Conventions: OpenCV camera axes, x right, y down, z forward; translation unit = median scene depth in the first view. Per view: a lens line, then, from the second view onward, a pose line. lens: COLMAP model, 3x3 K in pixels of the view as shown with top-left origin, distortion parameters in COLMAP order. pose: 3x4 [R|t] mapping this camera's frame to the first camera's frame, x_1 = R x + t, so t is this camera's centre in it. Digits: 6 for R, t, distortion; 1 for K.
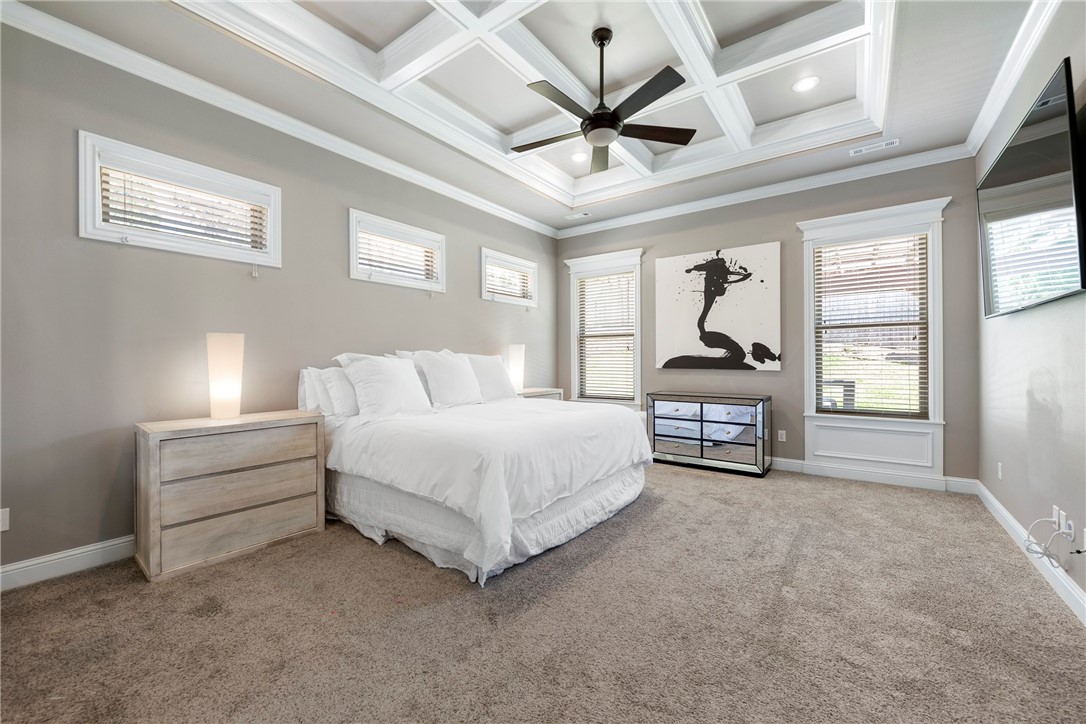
lens RADIAL K [[446.2, 0, 542.7], [0, 446.2, 361.6], [0, 0, 1]] dist [-0.000149, -0.002029]
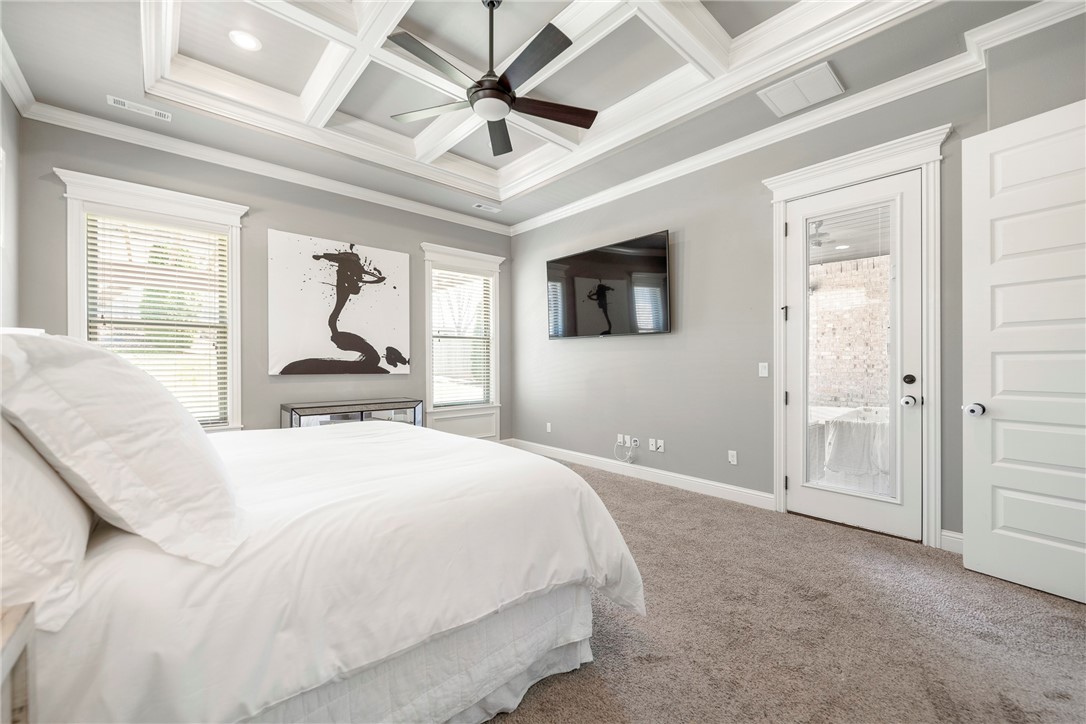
lens RADIAL K [[446.2, 0, 545.7], [0, 446.2, 362.3], [0, 0, 1]] dist [-0.000149, -0.002029]
pose [[0.171137, -0.000028, 0.985247, -0.448722], [0.000274, 1.000000, -0.000019, -0.006790], [-0.985247, 0.000274, 0.171137, 0.460706]]
